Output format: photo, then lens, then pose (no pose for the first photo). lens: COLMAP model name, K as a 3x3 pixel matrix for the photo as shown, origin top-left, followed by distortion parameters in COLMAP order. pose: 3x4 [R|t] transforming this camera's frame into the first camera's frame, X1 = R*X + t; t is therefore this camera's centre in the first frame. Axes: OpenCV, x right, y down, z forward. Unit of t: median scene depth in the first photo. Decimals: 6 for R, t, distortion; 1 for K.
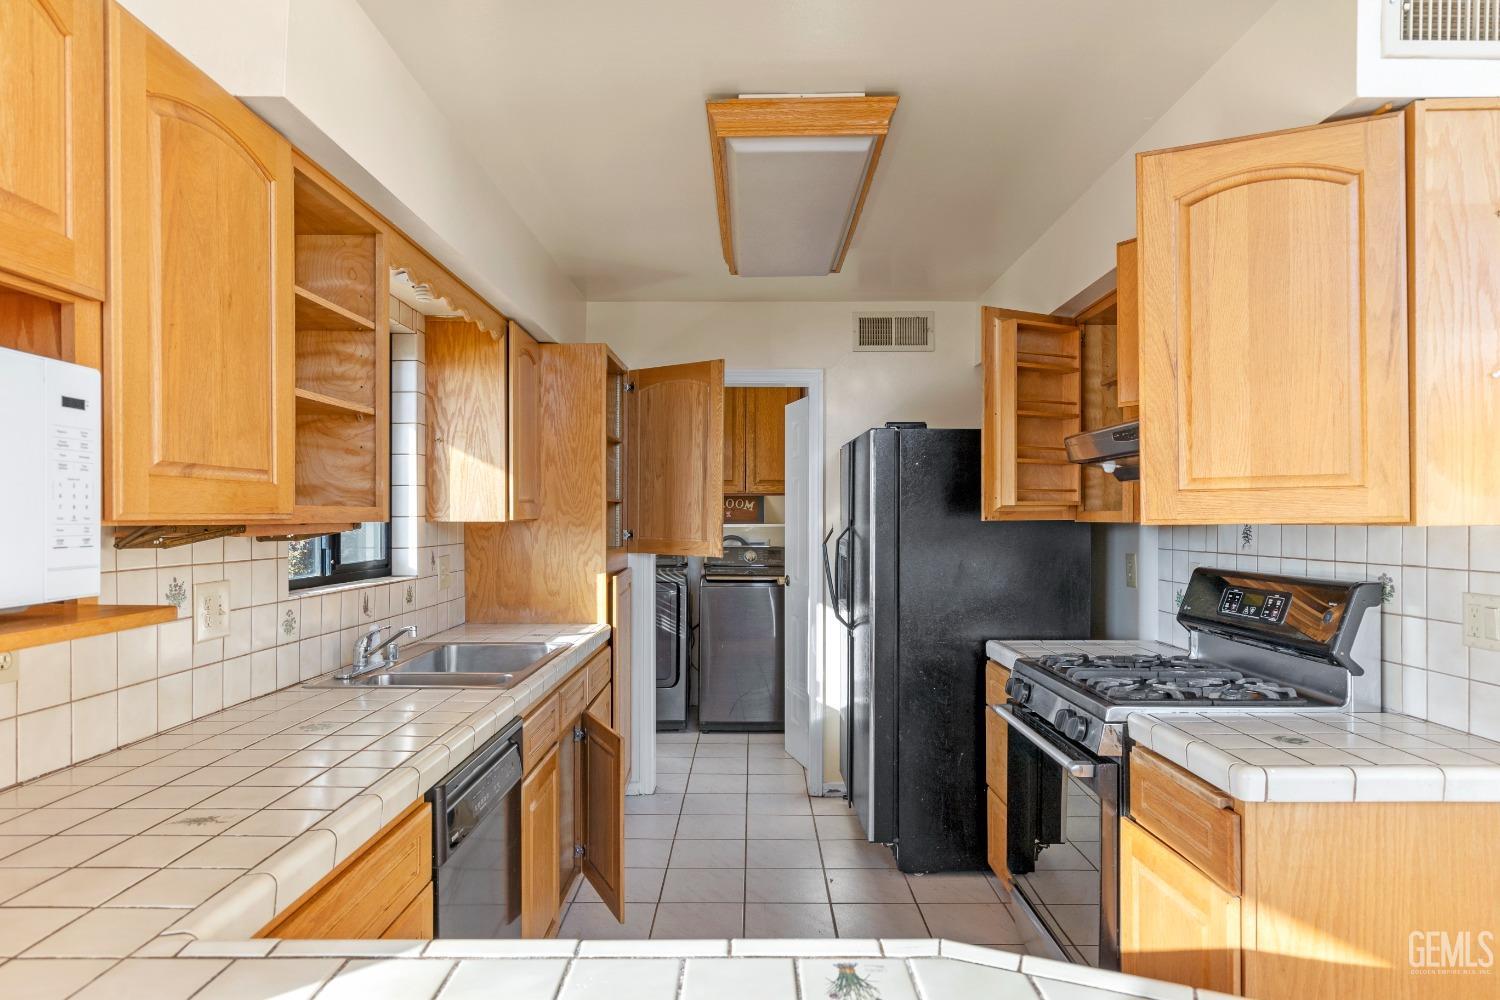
lens RADIAL K [[887.4, 0, 750.0], [0, 887.4, 520.7], [0, 0, 1]] dist [-0.000592, -0.000679]
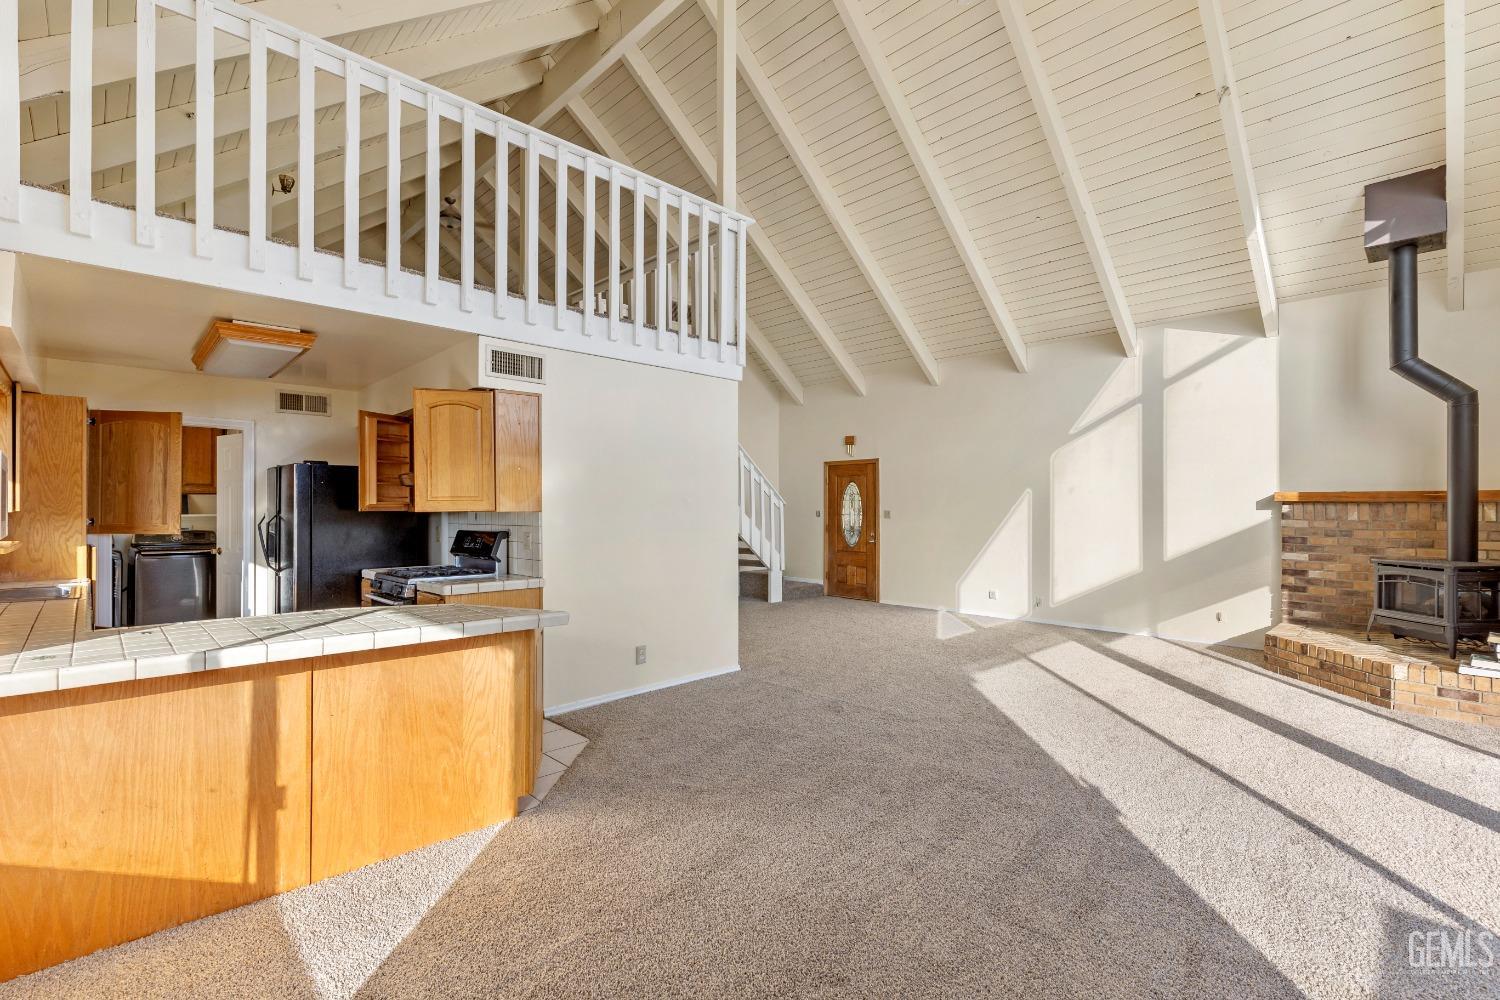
lens RADIAL K [[679.1, 0, 759.0], [0, 679.1, 508.4], [0, 0, 1]] dist [0.002077, 0.000463]
pose [[0.714787, 0.001869, 0.699340, -0.173173], [0.003796, 0.999971, -0.006553, 0.007035], [-0.699332, 0.007338, 0.714759, -0.753172]]
